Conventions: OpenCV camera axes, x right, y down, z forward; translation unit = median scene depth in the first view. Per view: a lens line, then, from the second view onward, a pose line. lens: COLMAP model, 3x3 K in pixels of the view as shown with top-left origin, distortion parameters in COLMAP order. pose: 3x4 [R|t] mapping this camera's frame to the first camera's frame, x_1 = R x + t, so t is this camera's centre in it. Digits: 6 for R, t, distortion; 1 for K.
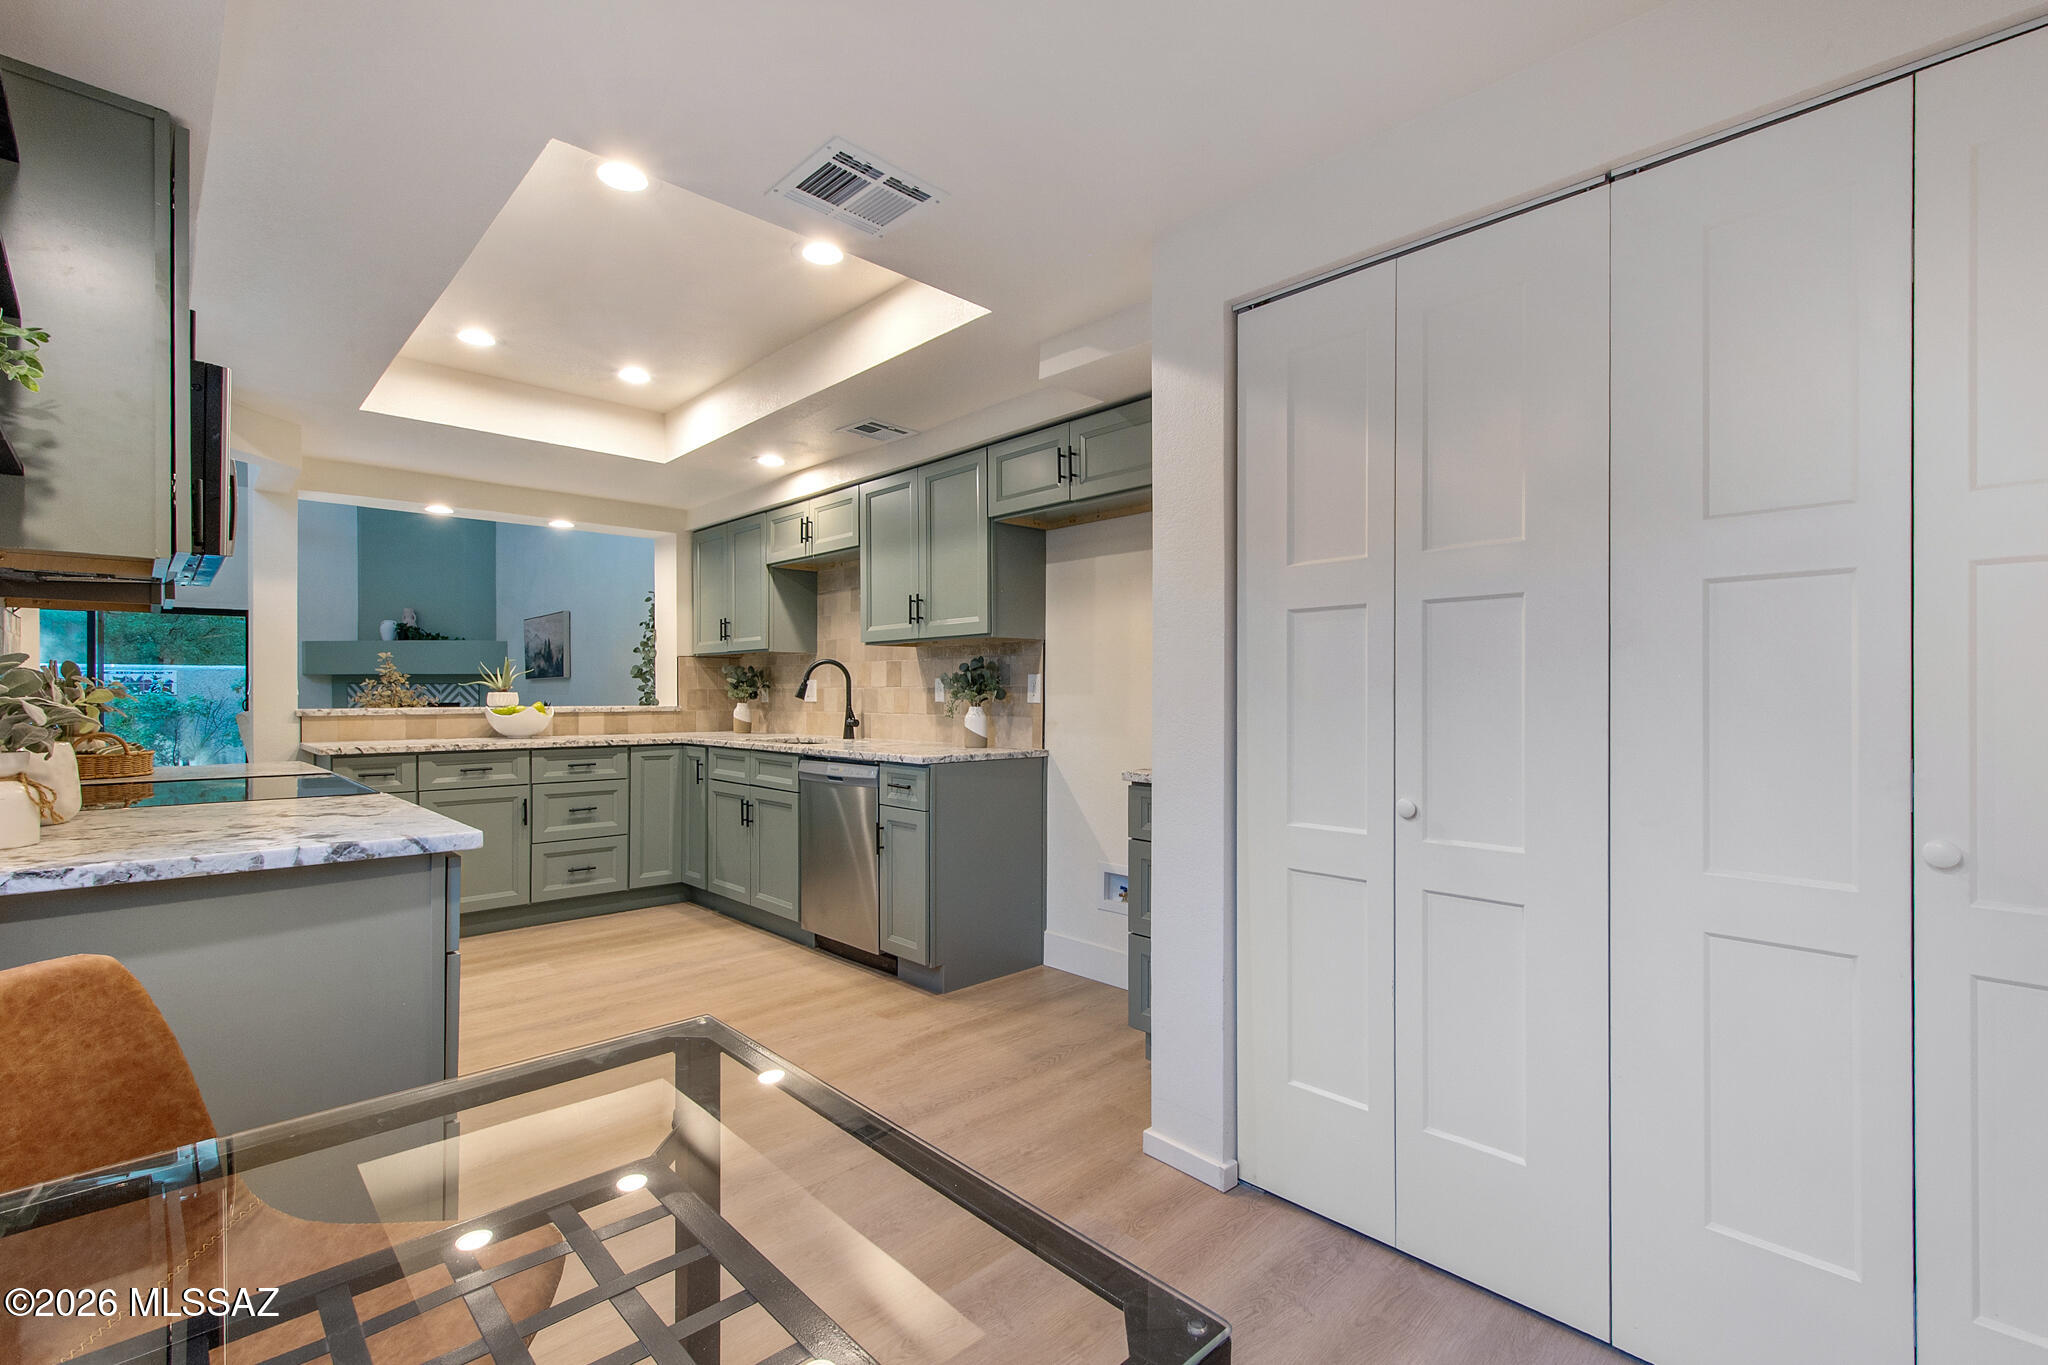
lens RADIAL K [[904.0, 0, 1041.6], [0, 904.0, 689.8], [0, 0, 1]] dist [0.001945, 0.000401]
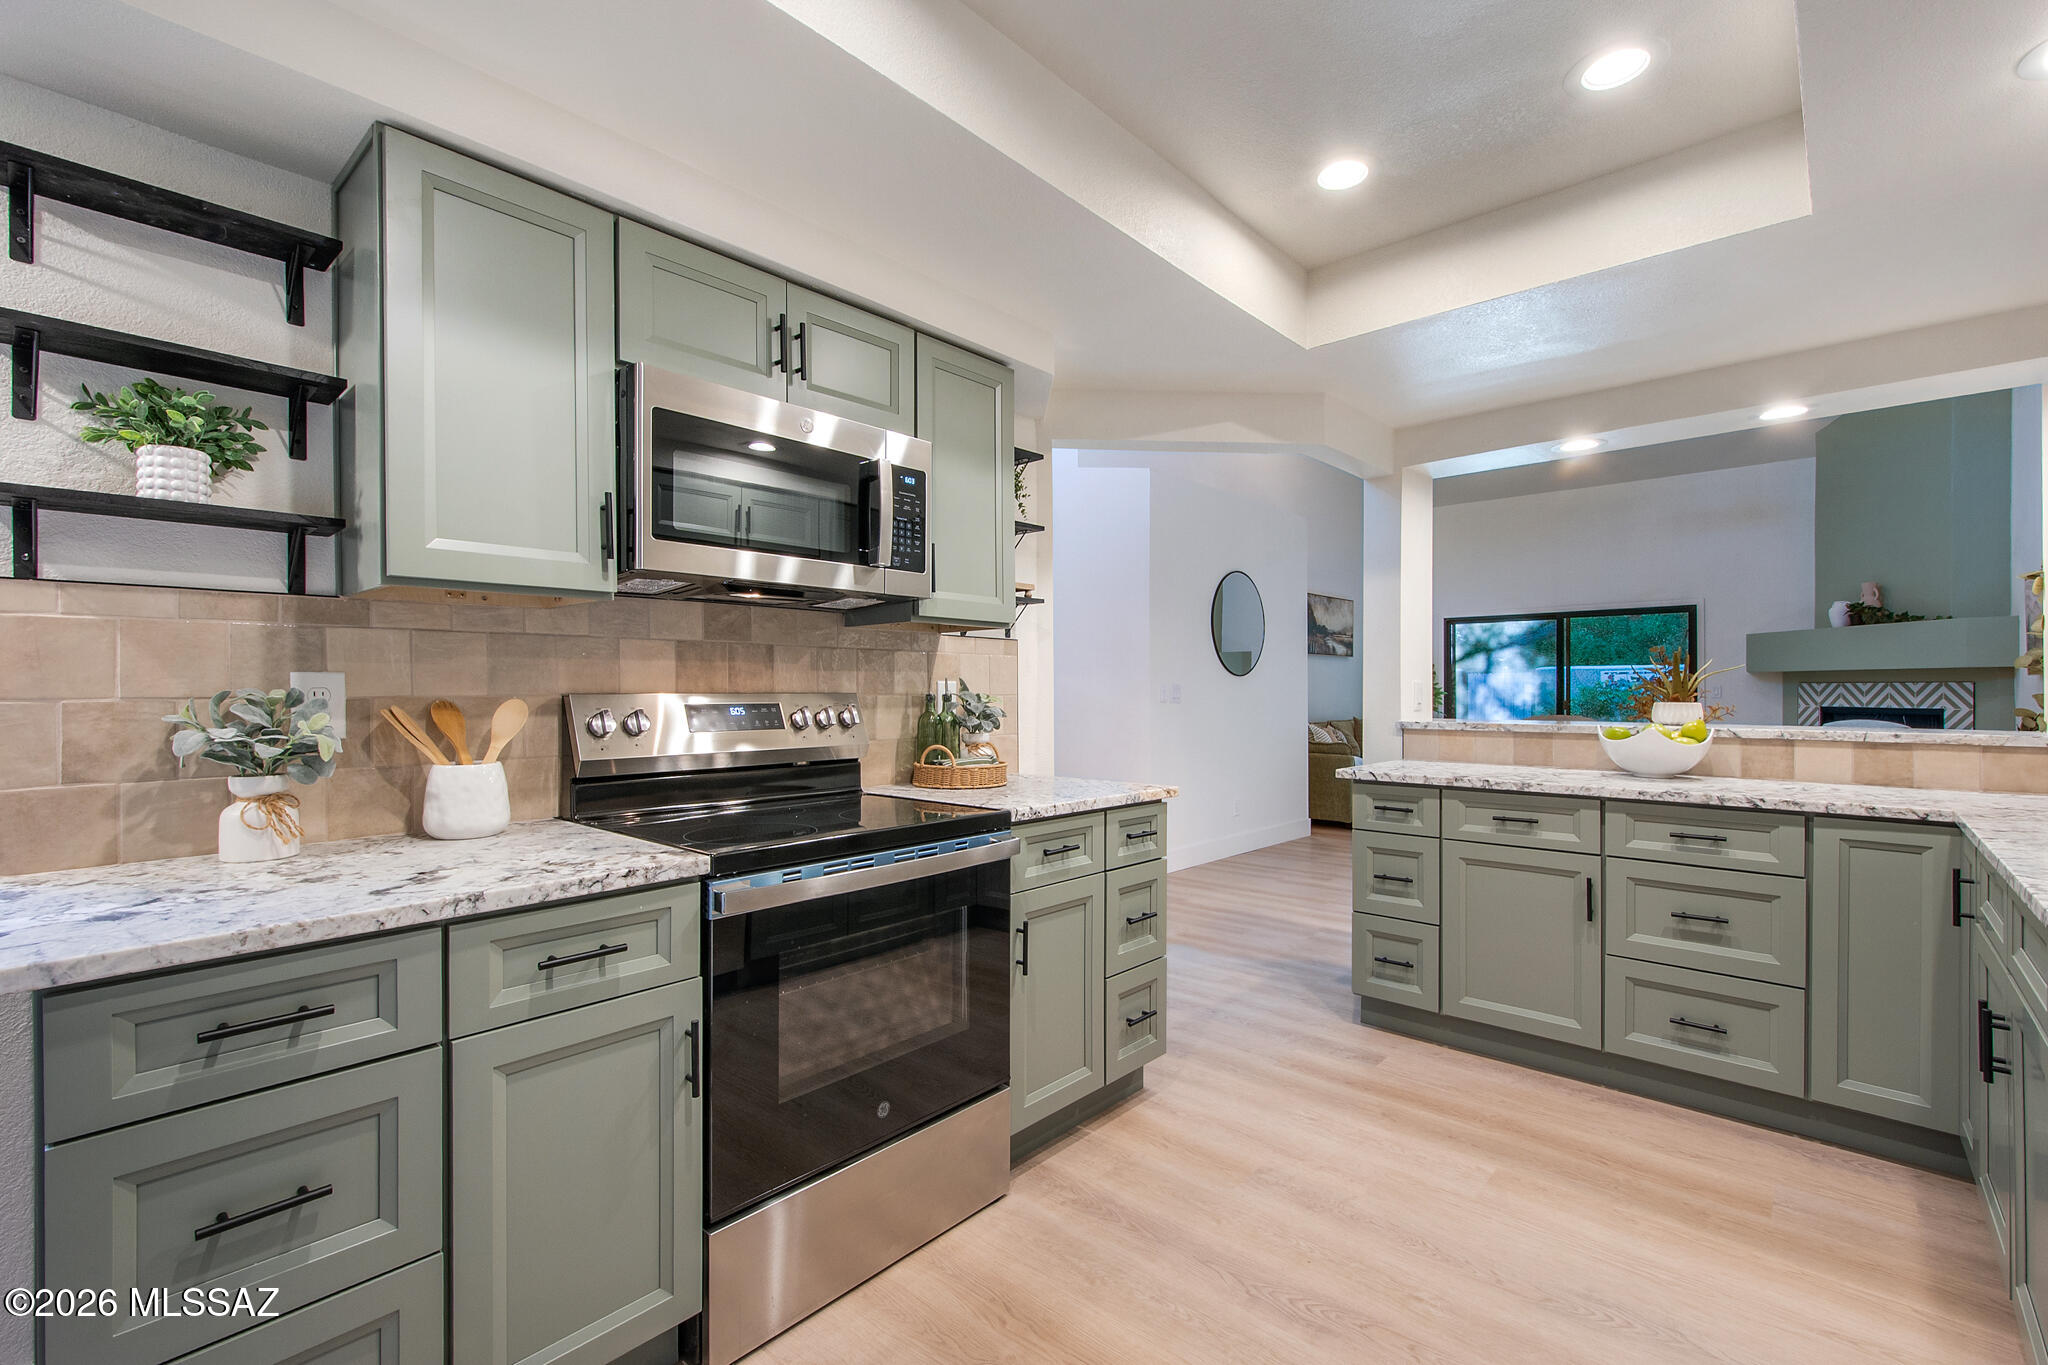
lens RADIAL K [[897.2, 0, 1034.5], [0, 897.2, 686.5], [0, 0, 1]] dist [0.004199, 0.000123]
pose [[0.066472, -0.002777, -0.997784, 0.015770], [0.005070, 0.999984, -0.002445, -0.010481], [0.997775, -0.004897, 0.066485, 0.576115]]
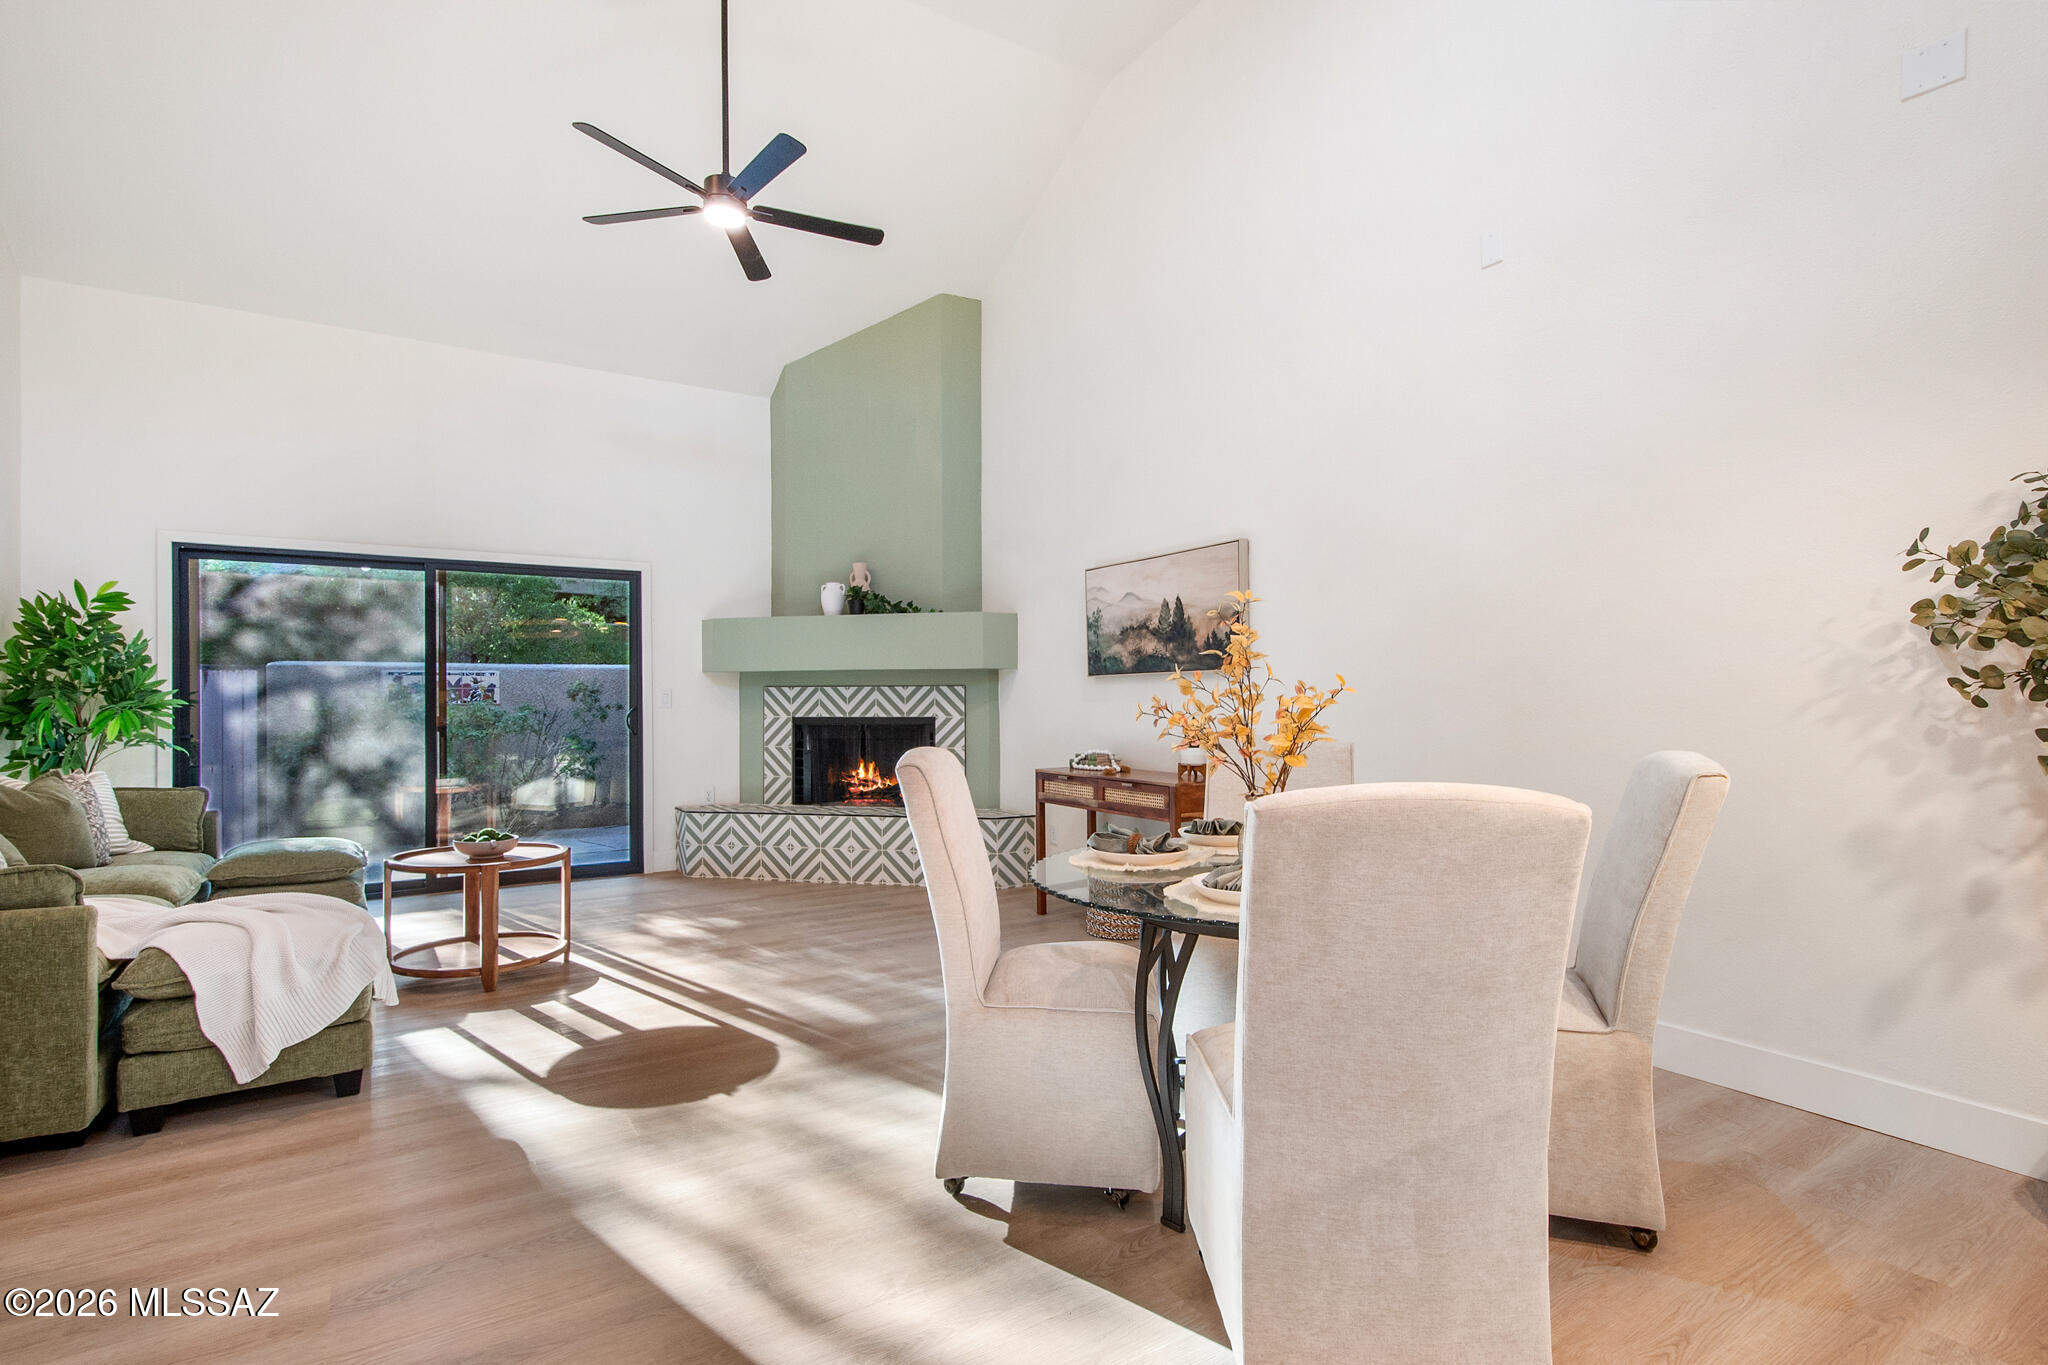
lens RADIAL K [[970.2, 0, 1025.2], [0, 970.2, 694.7], [0, 0, 1]] dist [0.003169, -0.000053]
pose [[0.979617, -0.003055, -0.200851, -1.041153], [0.002626, 0.999994, -0.002402, 0.003420], [0.200857, 0.001826, 0.979619, 0.858165]]
